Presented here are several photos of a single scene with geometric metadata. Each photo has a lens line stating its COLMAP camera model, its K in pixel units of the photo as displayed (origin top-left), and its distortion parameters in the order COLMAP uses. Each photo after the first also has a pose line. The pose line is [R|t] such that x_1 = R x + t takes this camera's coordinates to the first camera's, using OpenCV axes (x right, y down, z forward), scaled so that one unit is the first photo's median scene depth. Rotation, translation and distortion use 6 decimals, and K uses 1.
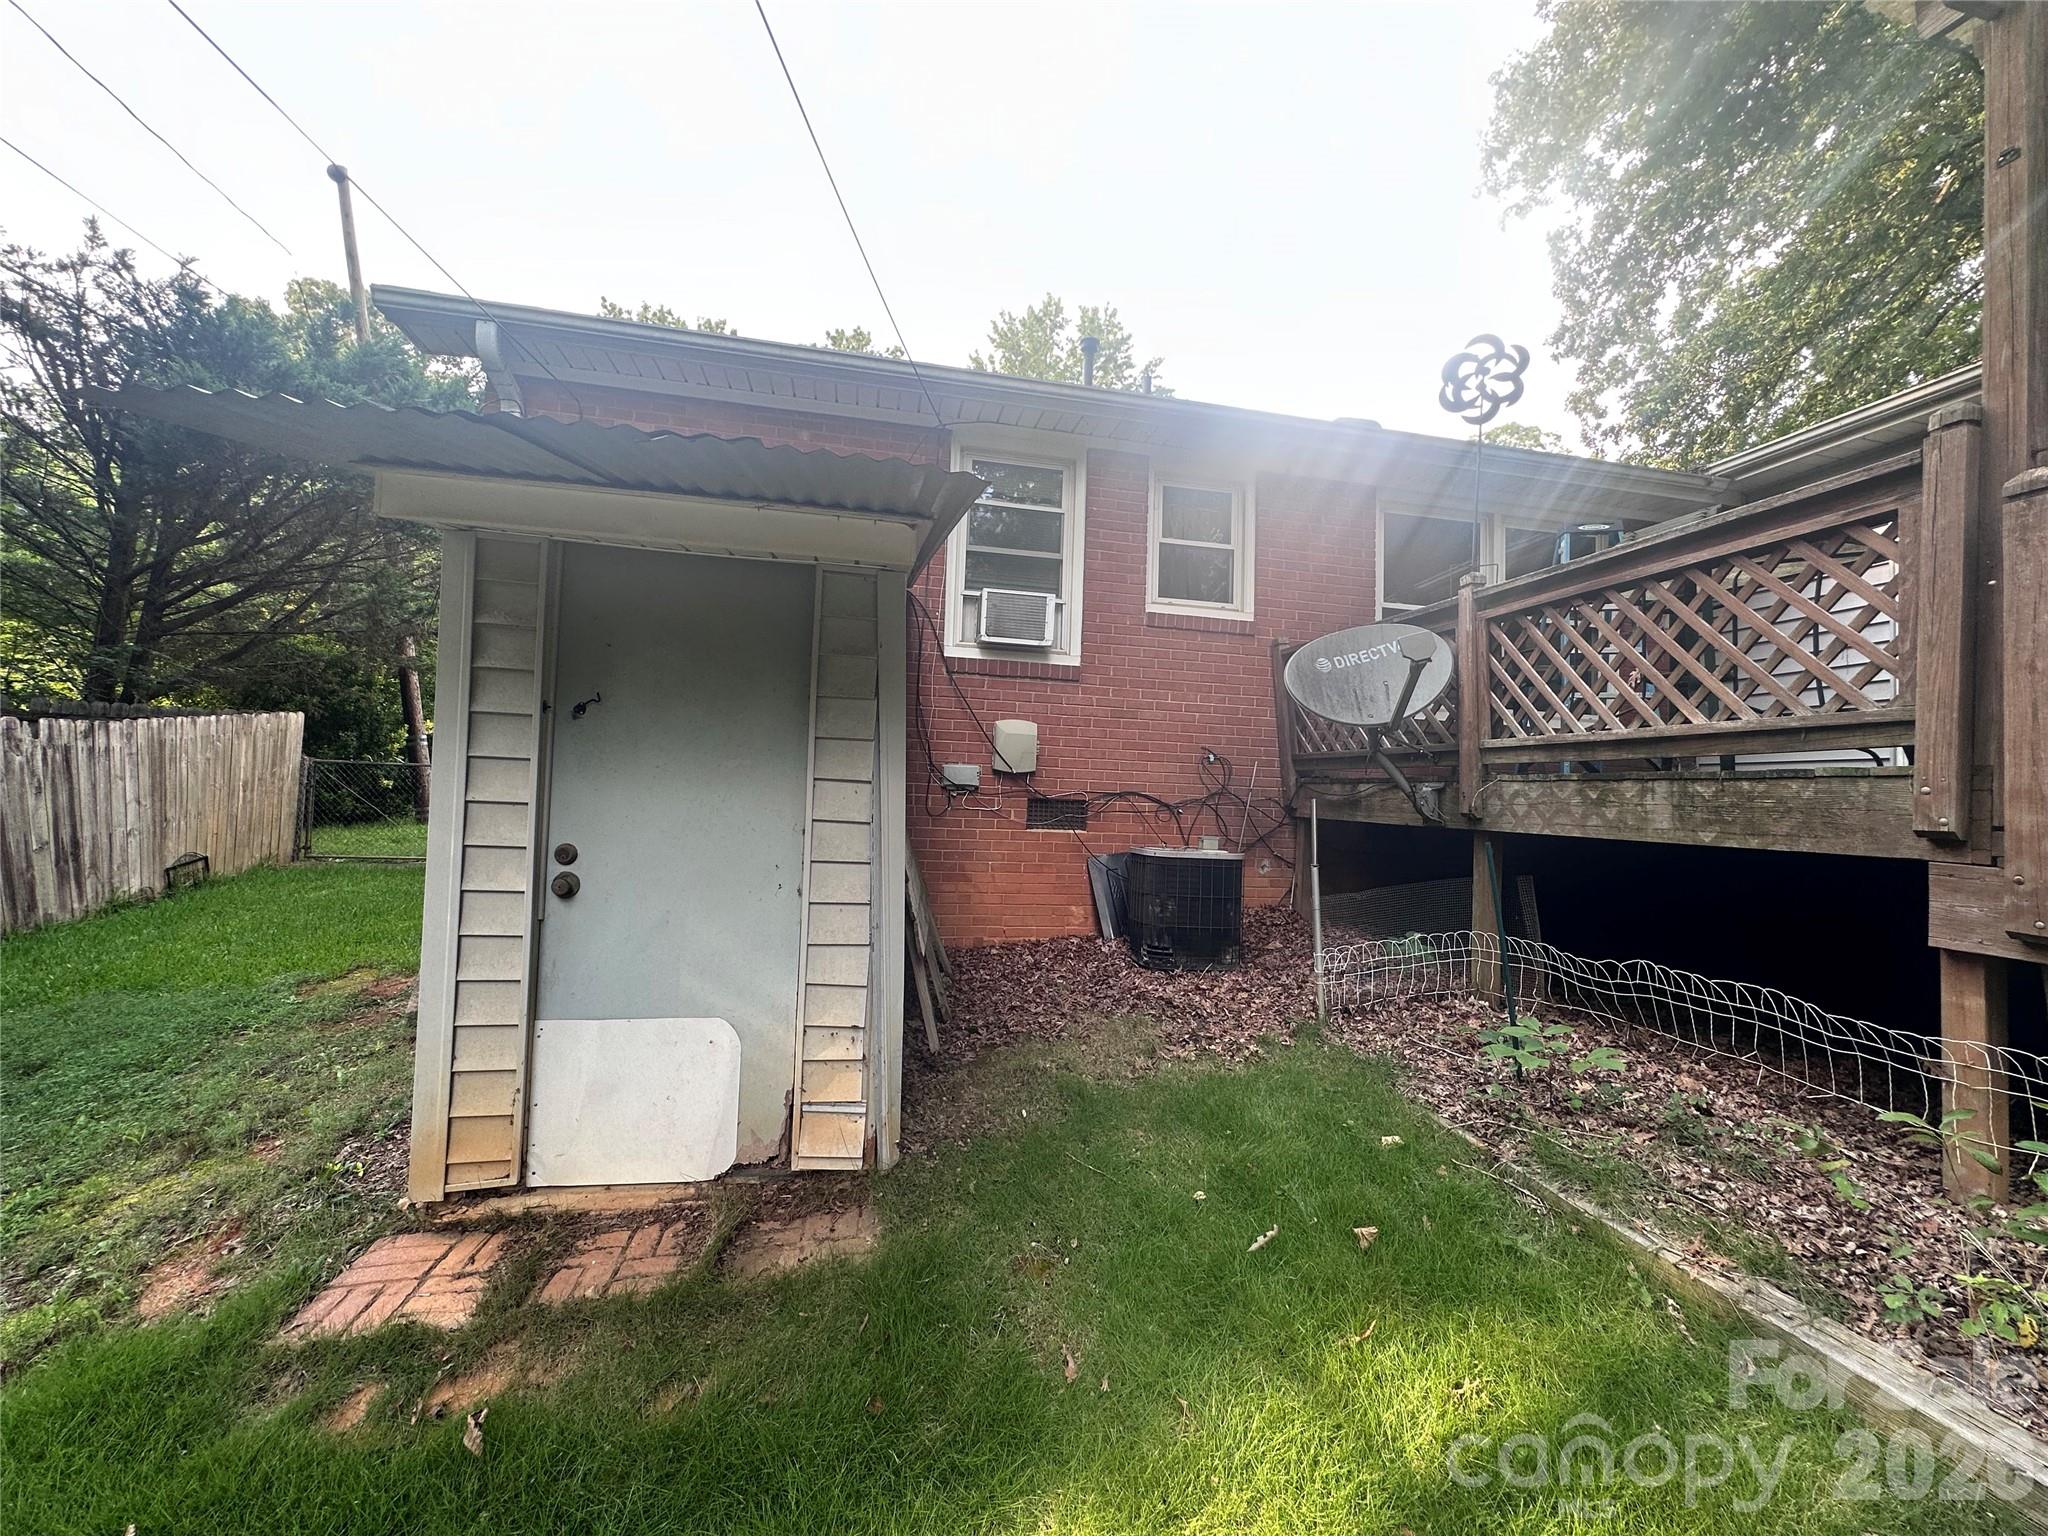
lens RADIAL K [[818.5, 0, 1012.6], [0, 818.5, 772.4], [0, 0, 1]] dist [-0.003319, 0.000860]
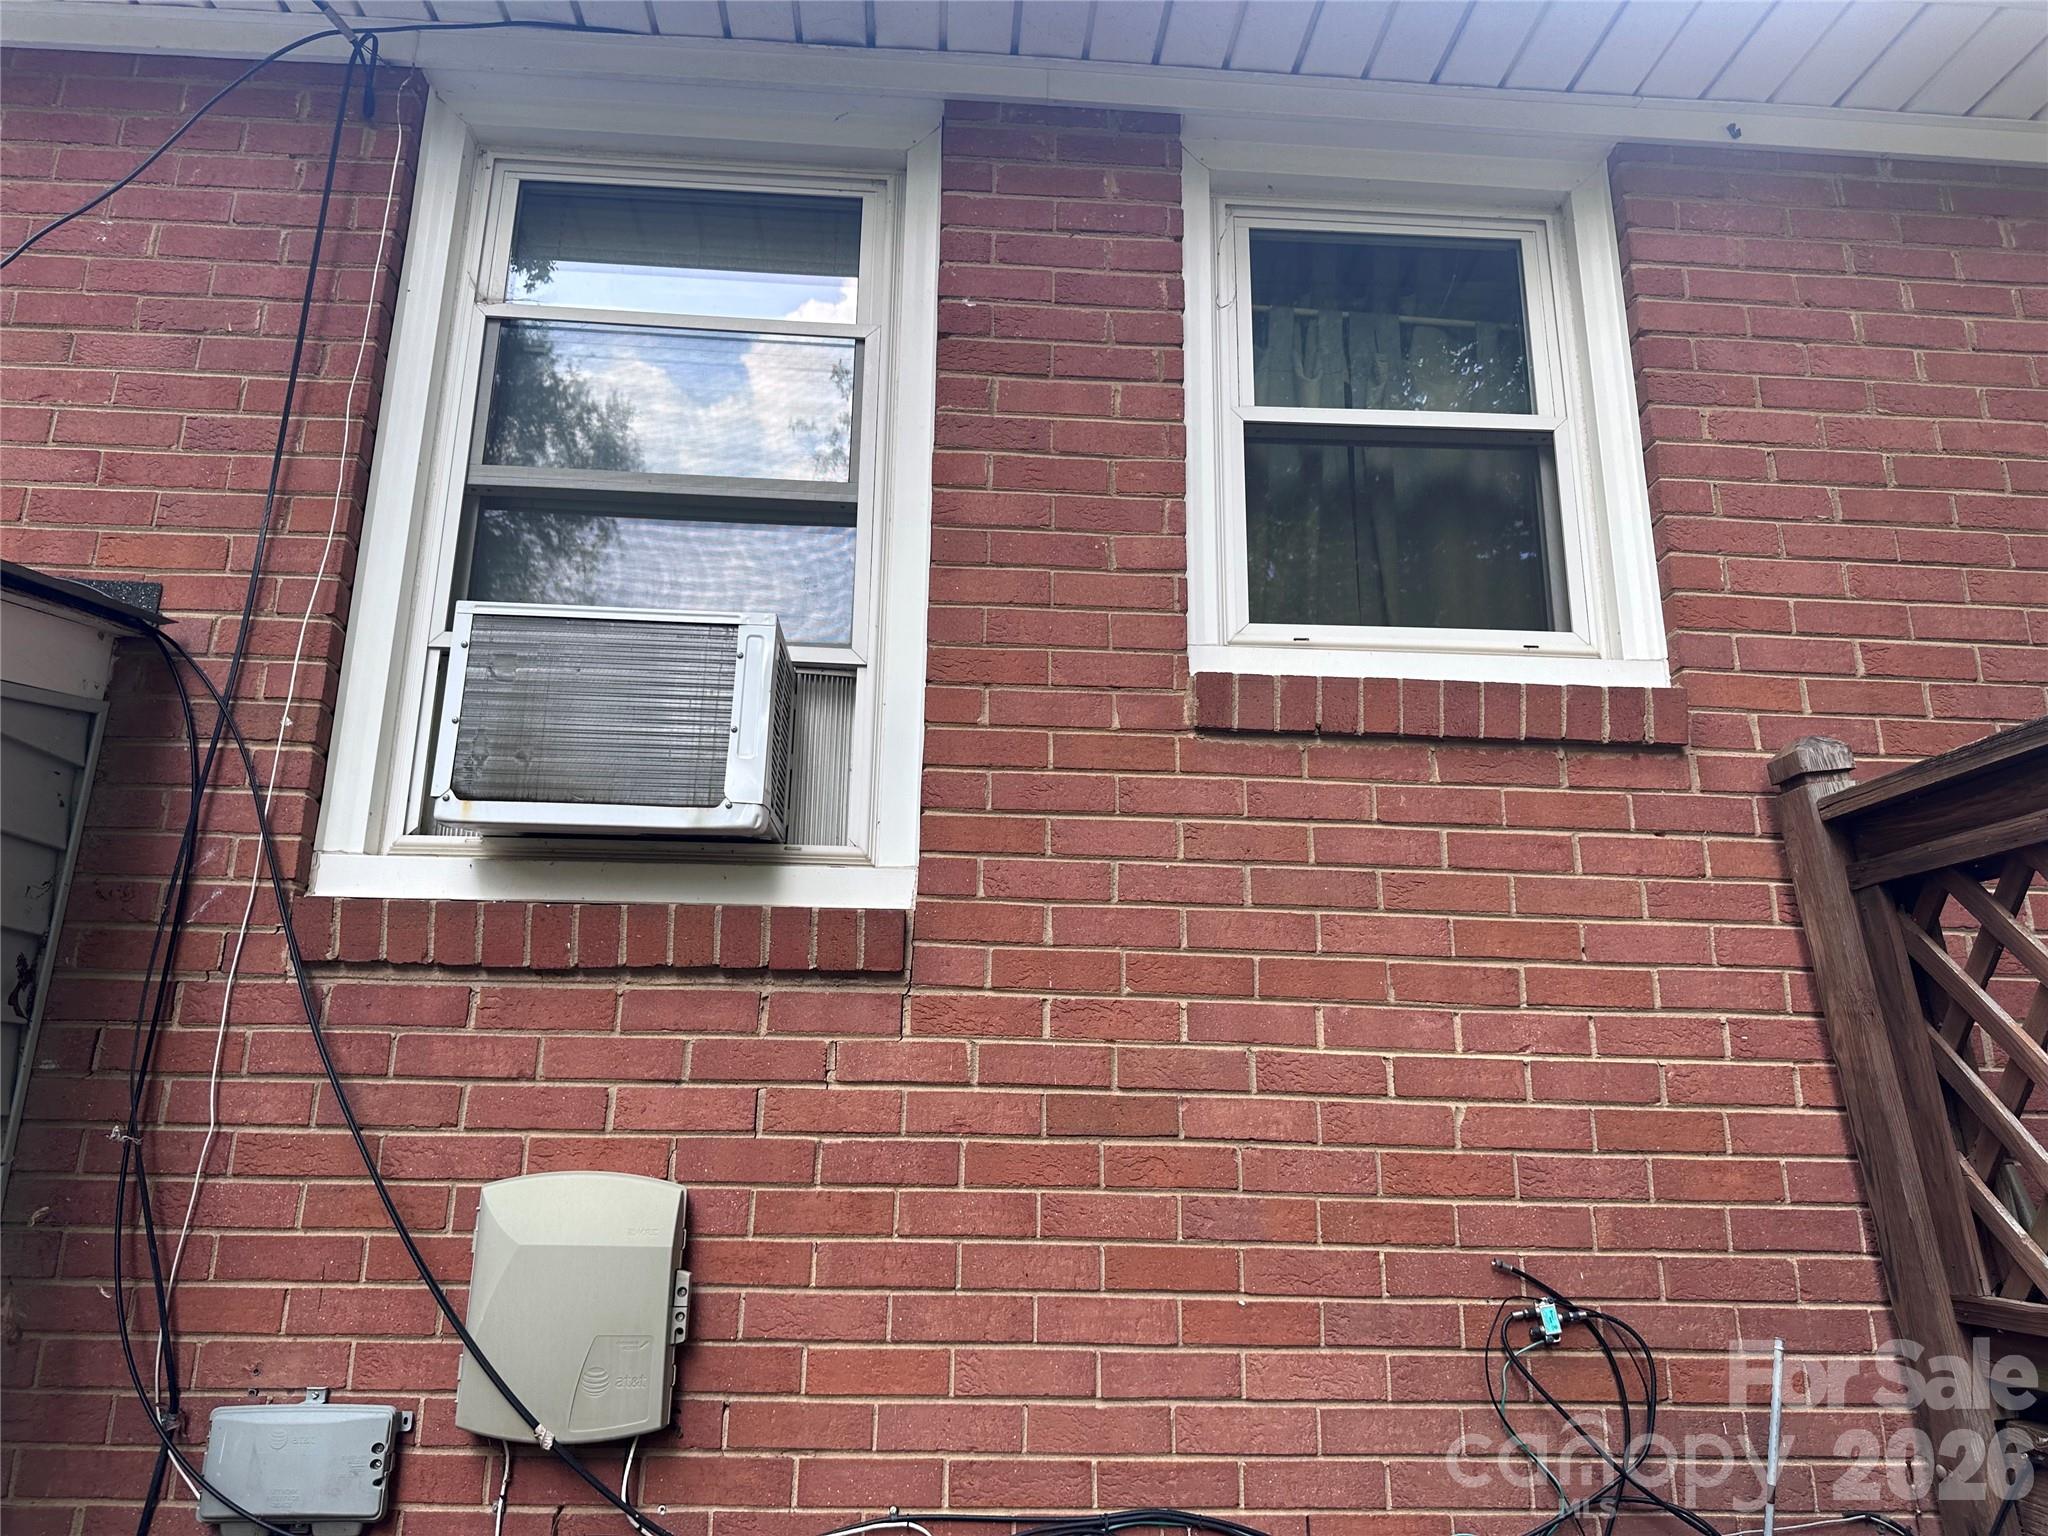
lens RADIAL K [[1443.6, 0, 1027.4], [0, 1443.6, 765.4], [0, 0, 1]] dist [0.026805, -0.003721]
pose [[0.990903, -0.056768, -0.122022, 0.165483], [0.025668, 0.969757, -0.242718, -0.069240], [0.132110, 0.237378, 0.962392, 0.594175]]
